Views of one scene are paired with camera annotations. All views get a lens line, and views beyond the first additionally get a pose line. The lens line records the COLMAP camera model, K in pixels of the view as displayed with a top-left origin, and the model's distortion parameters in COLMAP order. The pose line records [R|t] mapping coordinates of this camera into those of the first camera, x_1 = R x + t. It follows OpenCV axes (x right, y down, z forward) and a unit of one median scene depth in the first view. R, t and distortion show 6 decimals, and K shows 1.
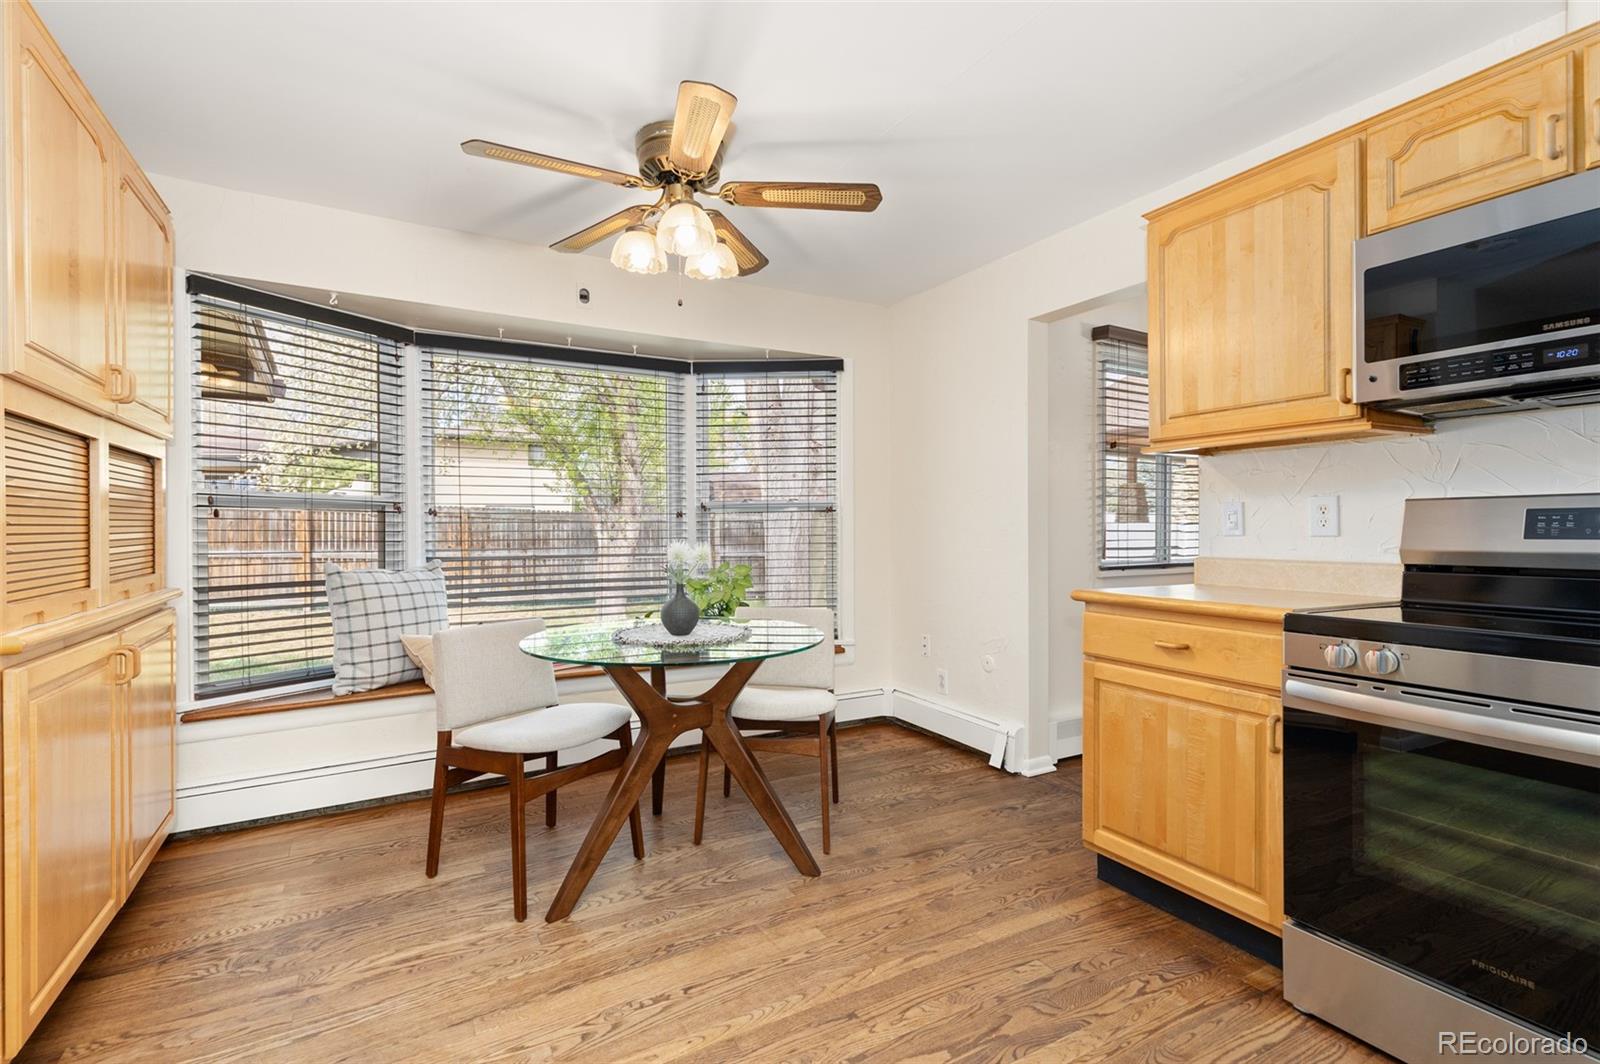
lens RADIAL K [[733.1, 0, 797.7], [0, 733.1, 531.1], [0, 0, 1]] dist [0.009966, -0.001023]
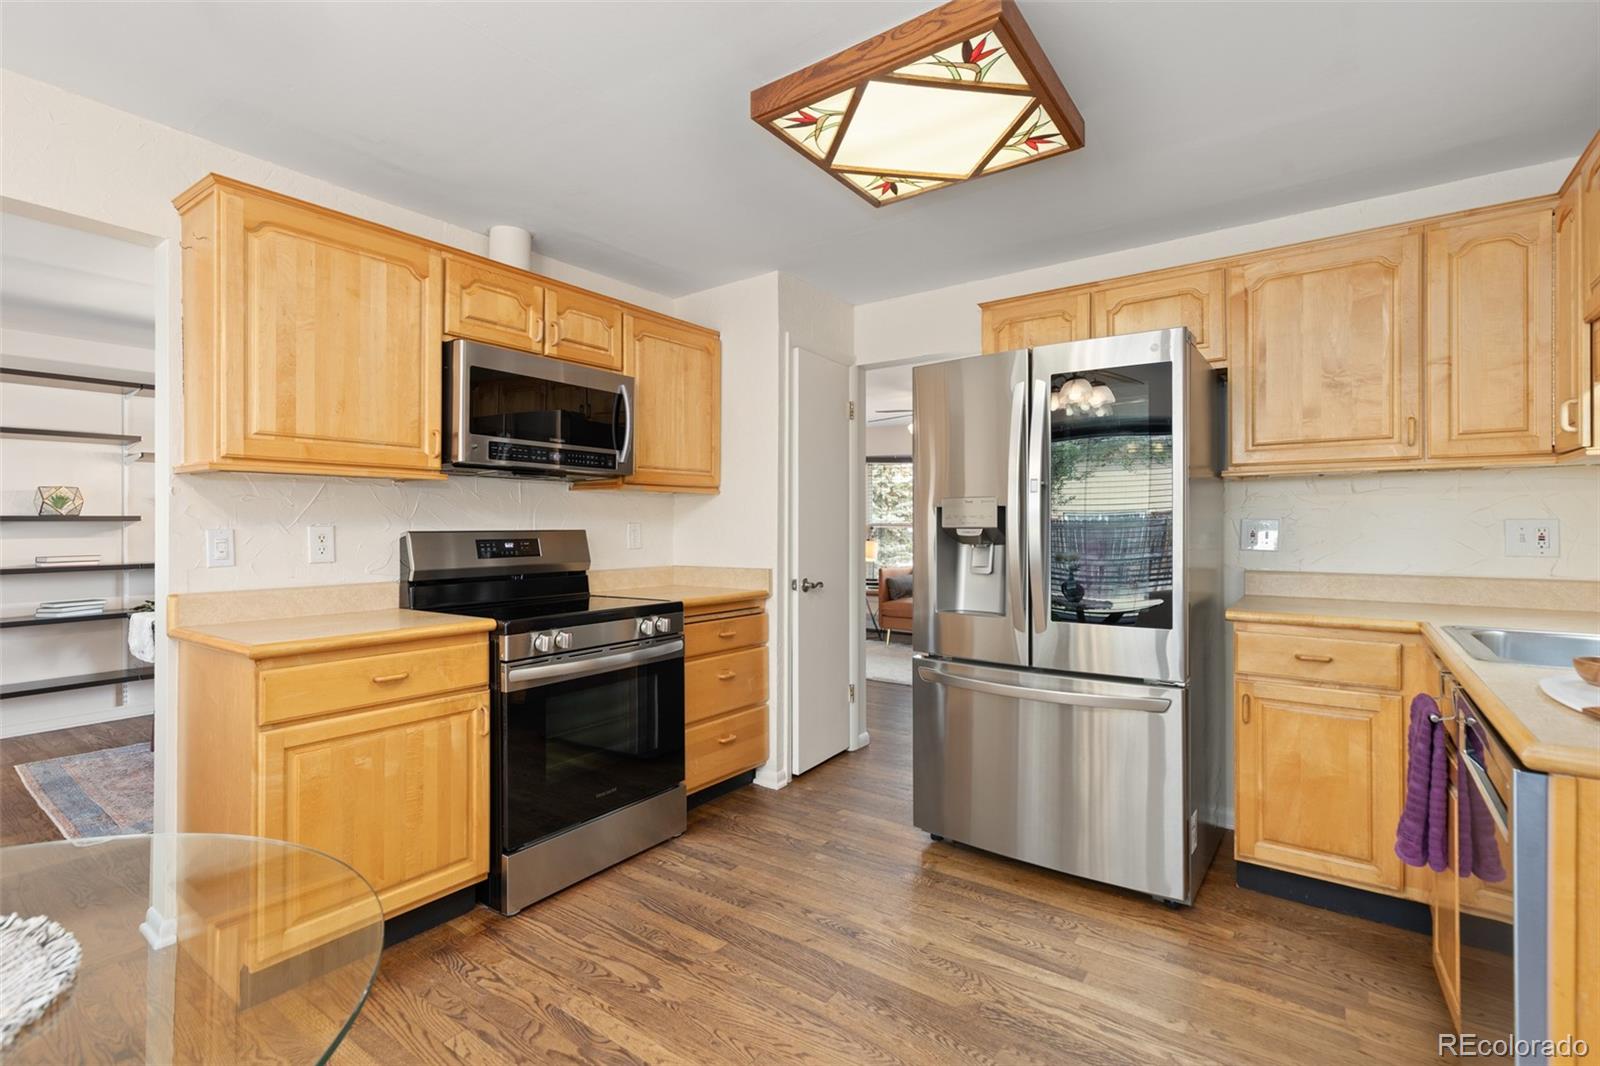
lens RADIAL K [[733.1, 0, 797.1], [0, 733.1, 526.3], [0, 0, 1]] dist [0.009966, -0.001023]
pose [[-0.421667, 0.003750, 0.906743, -0.694268], [0.003817, 0.999990, -0.002361, -0.051046], [-0.906743, 0.002466, -0.421677, 1.000744]]
